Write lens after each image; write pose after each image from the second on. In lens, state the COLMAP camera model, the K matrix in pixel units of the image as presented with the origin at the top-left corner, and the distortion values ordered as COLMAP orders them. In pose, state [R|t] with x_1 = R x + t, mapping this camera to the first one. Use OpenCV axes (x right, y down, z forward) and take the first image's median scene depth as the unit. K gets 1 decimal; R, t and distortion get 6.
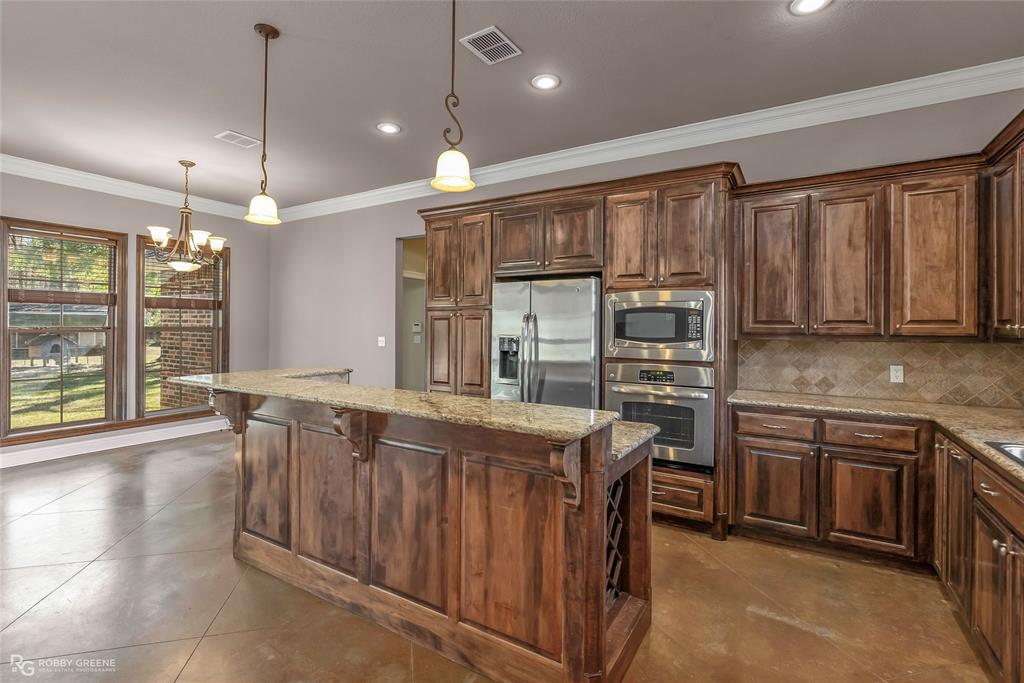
lens RADIAL K [[470.5, 0, 516.3], [0, 470.5, 329.4], [0, 0, 1]] dist [-0.007676, 0.000524]
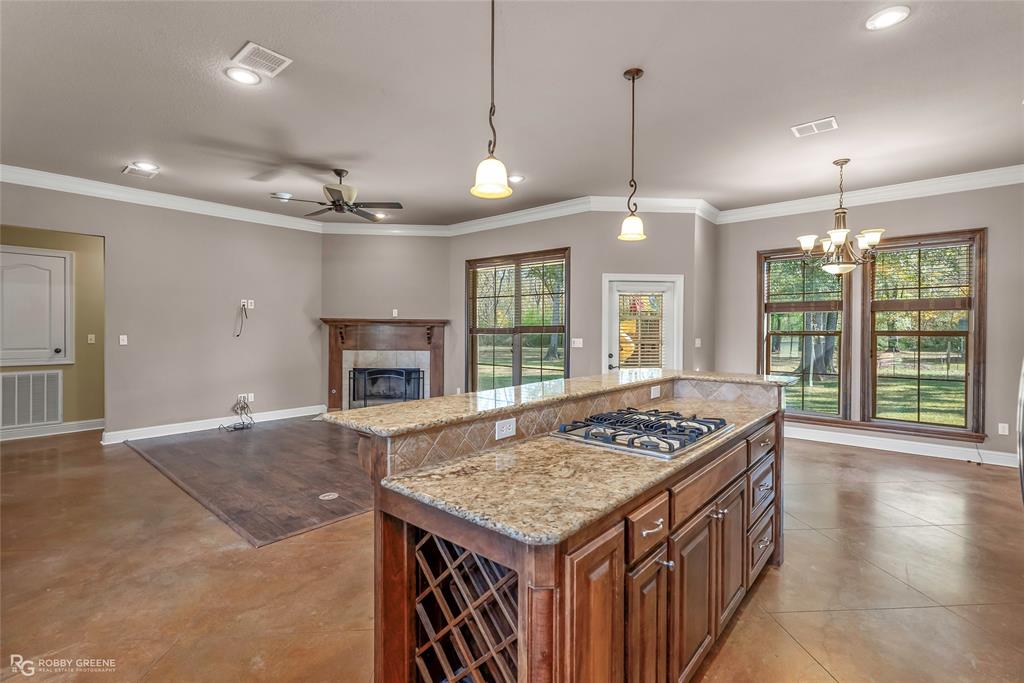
lens RADIAL K [[465.6, 0, 512.9], [0, 465.6, 331.9], [0, 0, 1]] dist [-0.004541, 0.000234]
pose [[-0.173185, -0.002046, -0.984887, 0.542622], [-0.006256, 0.999980, -0.000977, 0.004944], [0.984869, 0.005992, -0.173194, 0.754988]]
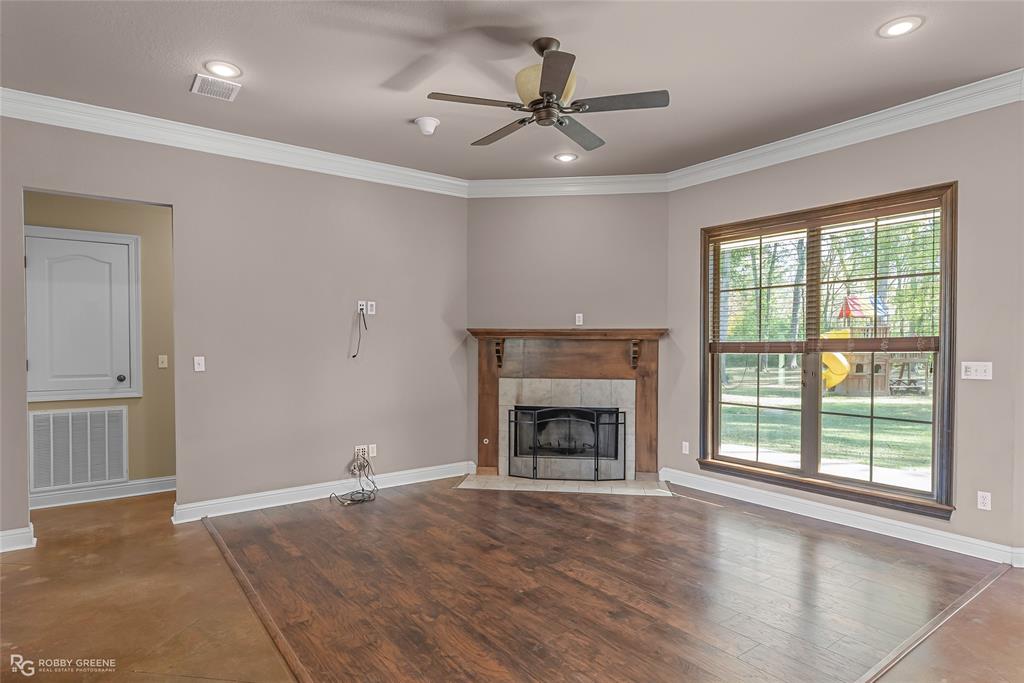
lens RADIAL K [[566.8, 0, 515.3], [0, 566.8, 354.4], [0, 0, 1]] dist [-0.005663, -0.000504]
pose [[-0.381727, 0.011502, -0.924204, 0.054000], [-0.002421, 0.999907, 0.013444, -0.001497], [0.924272, 0.007369, -0.381663, 0.246397]]
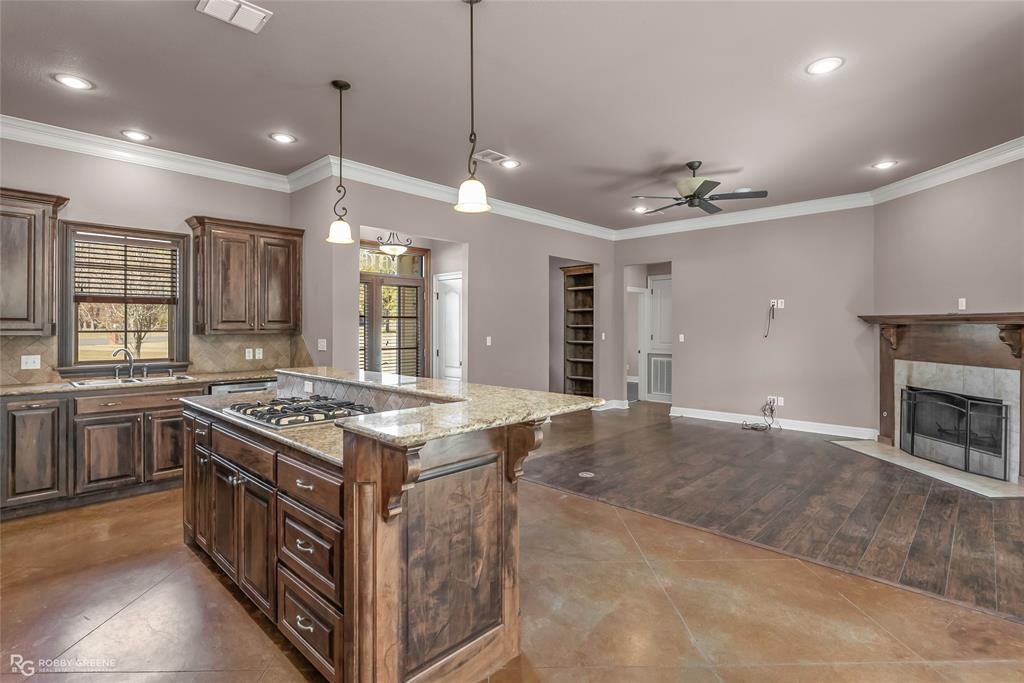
lens RADIAL K [[496.8, 0, 515.5], [0, 496.8, 324.7], [0, 0, 1]] dist [-0.003853, -0.000866]
pose [[-0.976857, -0.008193, 0.213737, -0.681389], [-0.009032, 0.999955, -0.002952, -0.008208], [-0.213704, -0.004814, -0.976887, 1.577267]]
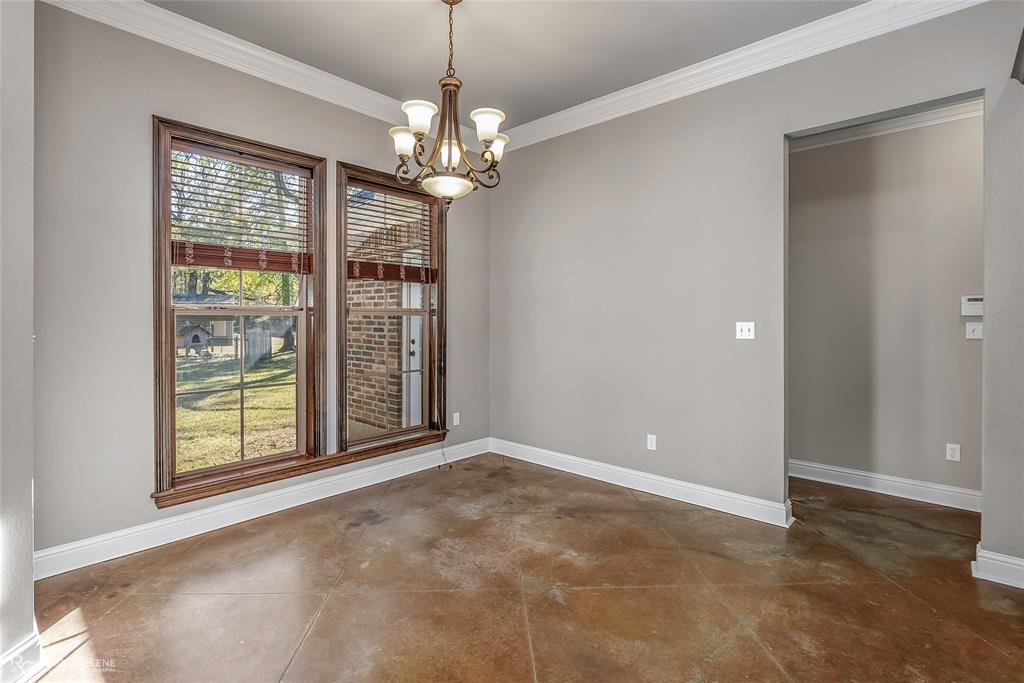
lens RADIAL K [[481.5, 0, 494.7], [0, 481.5, 322.2], [0, 0, 1]] dist [-0.004990, -0.000184]
pose [[0.977082, -0.003309, -0.212838, -0.818886], [0.004191, 0.999984, 0.003693, 0.023228], [0.212823, -0.004500, 0.977080, 0.722087]]
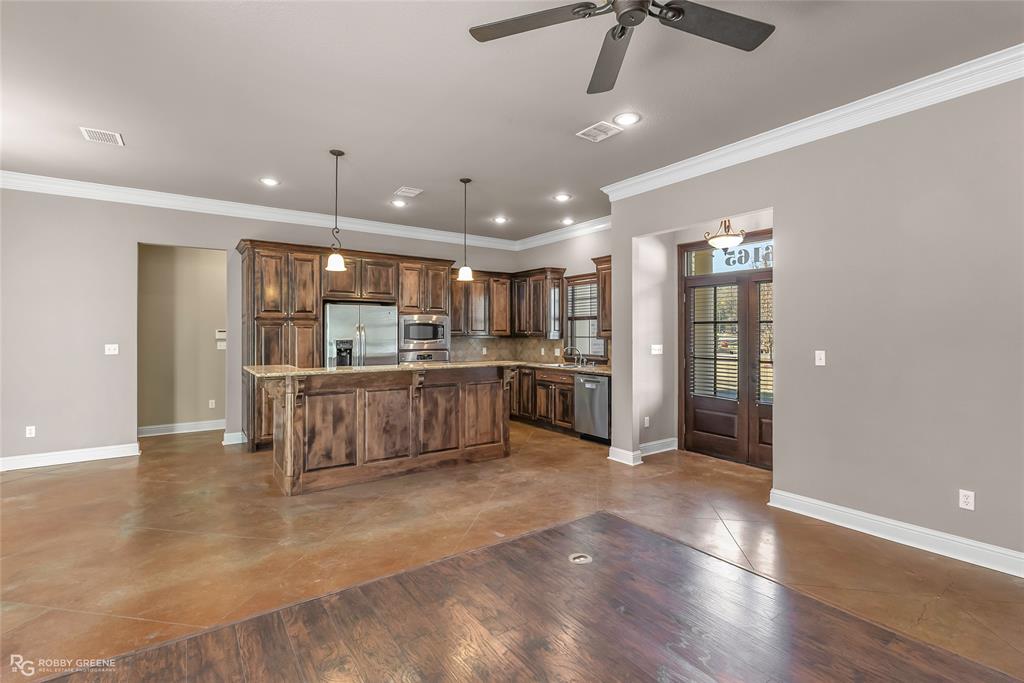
lens RADIAL K [[470.5, 0, 516.3], [0, 470.5, 329.4], [0, 0, 1]] dist [-0.007676, 0.000524]
pose [[0.401232, 0.000317, 0.915977, -1.475184], [0.003706, 0.999991, -0.001970, -0.015945], [-0.915969, 0.004185, 0.401227, -0.186119]]
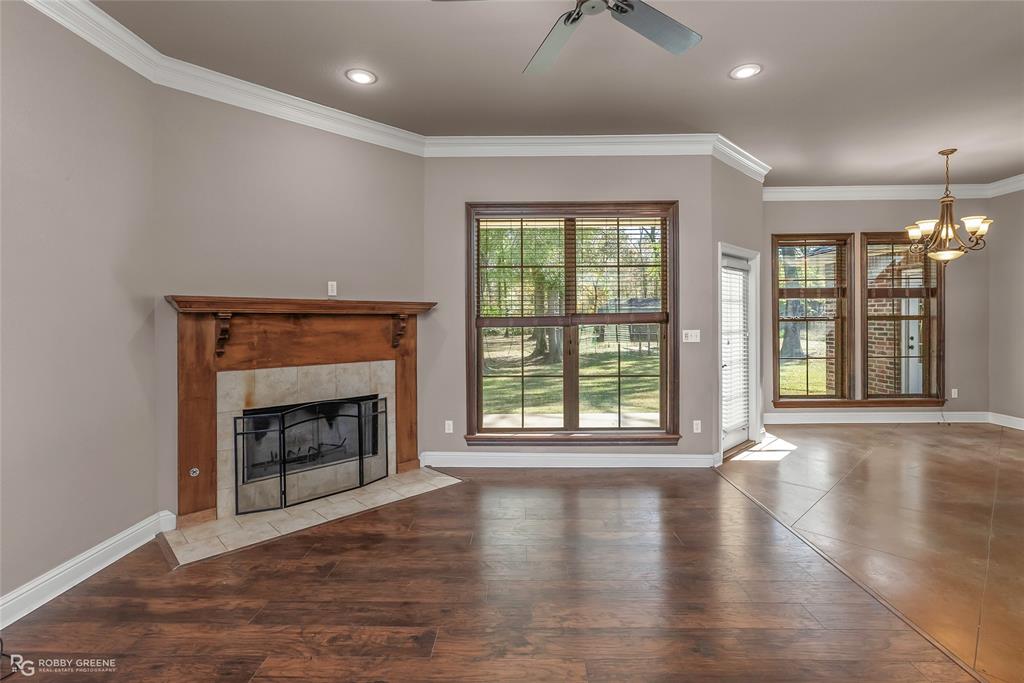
lens RADIAL K [[480.5, 0, 512.0], [0, 480.5, 320.7], [0, 0, 1]] dist [-0.006353, 0.000476]
pose [[0.496896, -0.004204, -0.867800, -0.425968], [0.009088, 0.999959, 0.000359, -0.004657], [0.867763, -0.008065, 0.496913, -0.481220]]
